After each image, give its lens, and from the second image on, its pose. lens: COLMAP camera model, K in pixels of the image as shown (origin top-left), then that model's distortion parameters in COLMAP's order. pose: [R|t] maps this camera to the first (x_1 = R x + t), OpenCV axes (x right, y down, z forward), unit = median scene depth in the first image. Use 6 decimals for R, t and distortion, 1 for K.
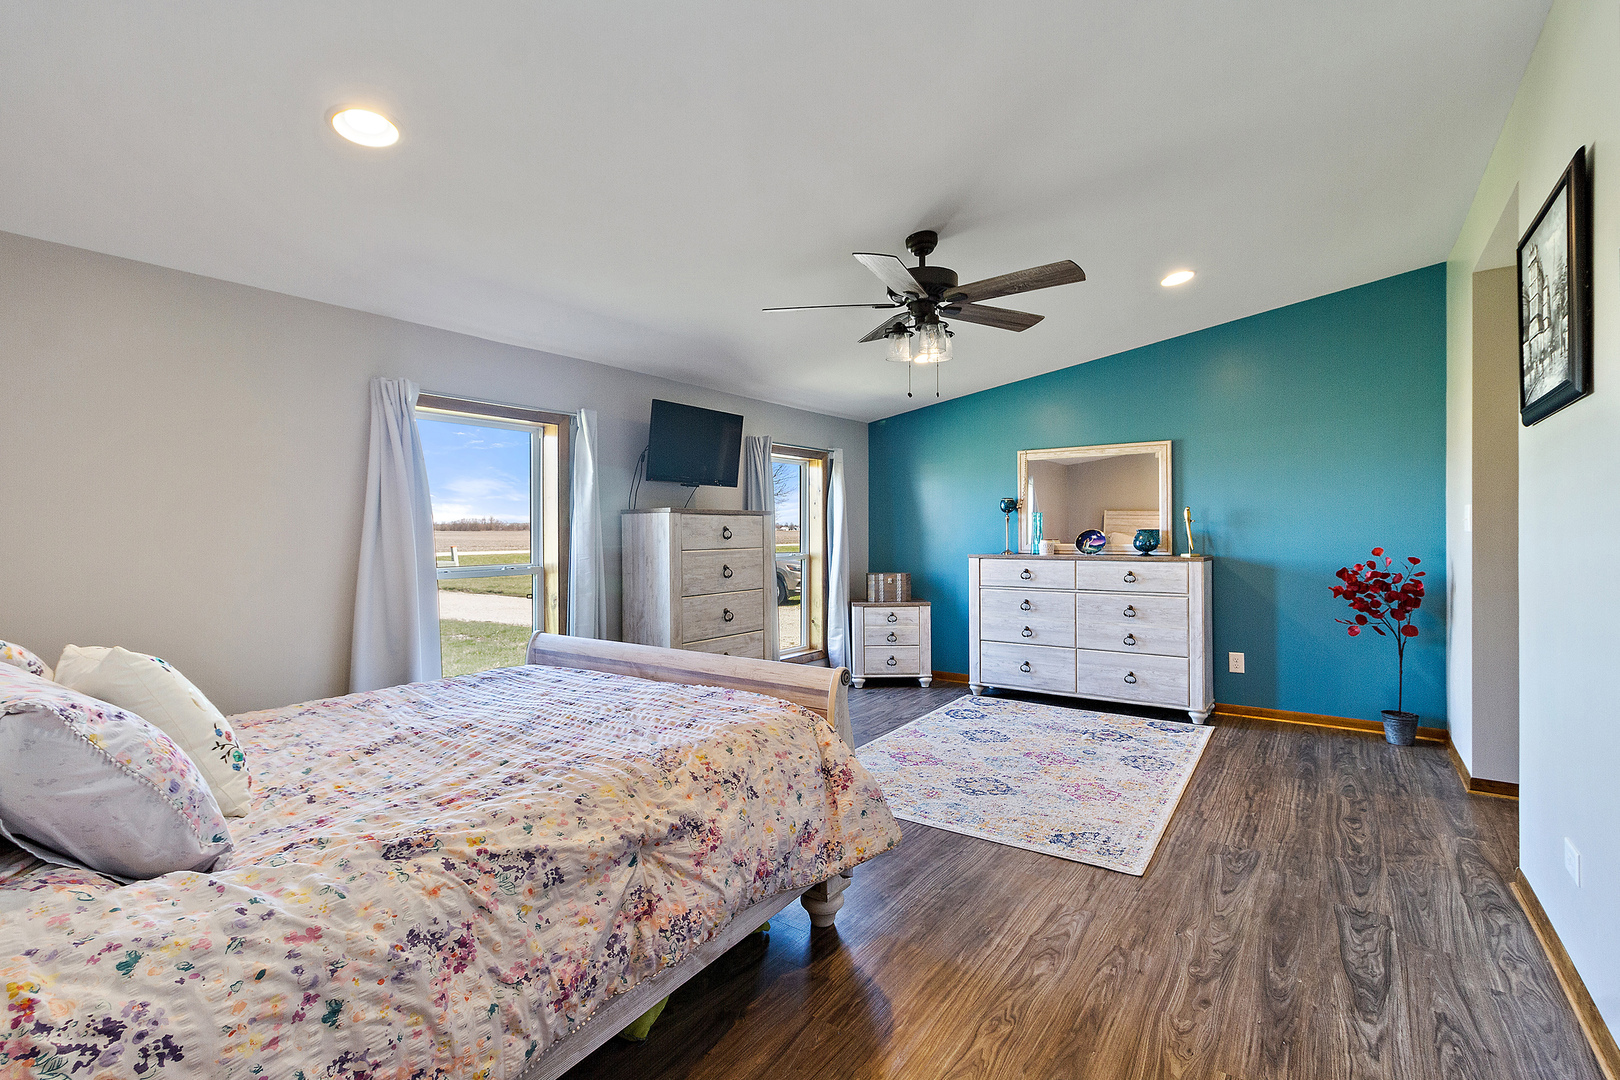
lens RADIAL K [[746.6, 0, 812.3], [0, 746.6, 531.9], [0, 0, 1]] dist [0.003982, -0.000033]
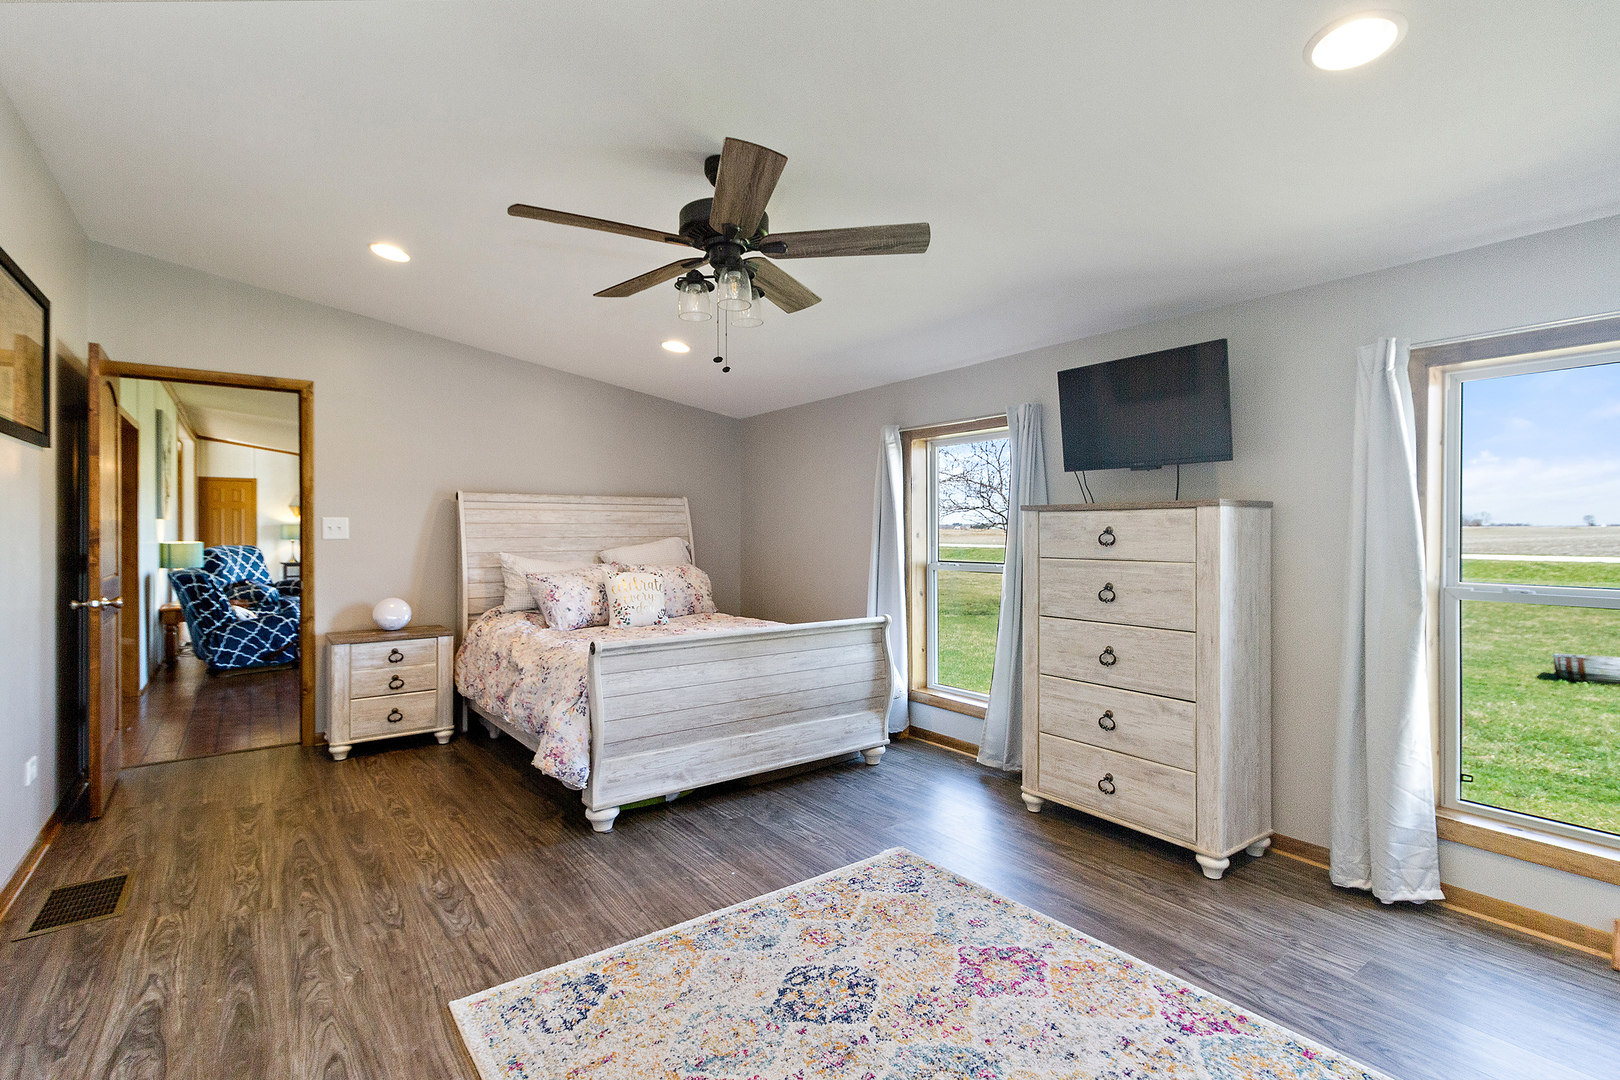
lens RADIAL K [[746.6, 0, 808.6], [0, 746.6, 533.5], [0, 0, 1]] dist [0.003982, -0.000033]
pose [[-0.314397, 0.009584, -0.949243, 1.170018], [0.000821, 0.999951, 0.009824, -0.016244], [0.949291, 0.002309, -0.314390, 1.788076]]
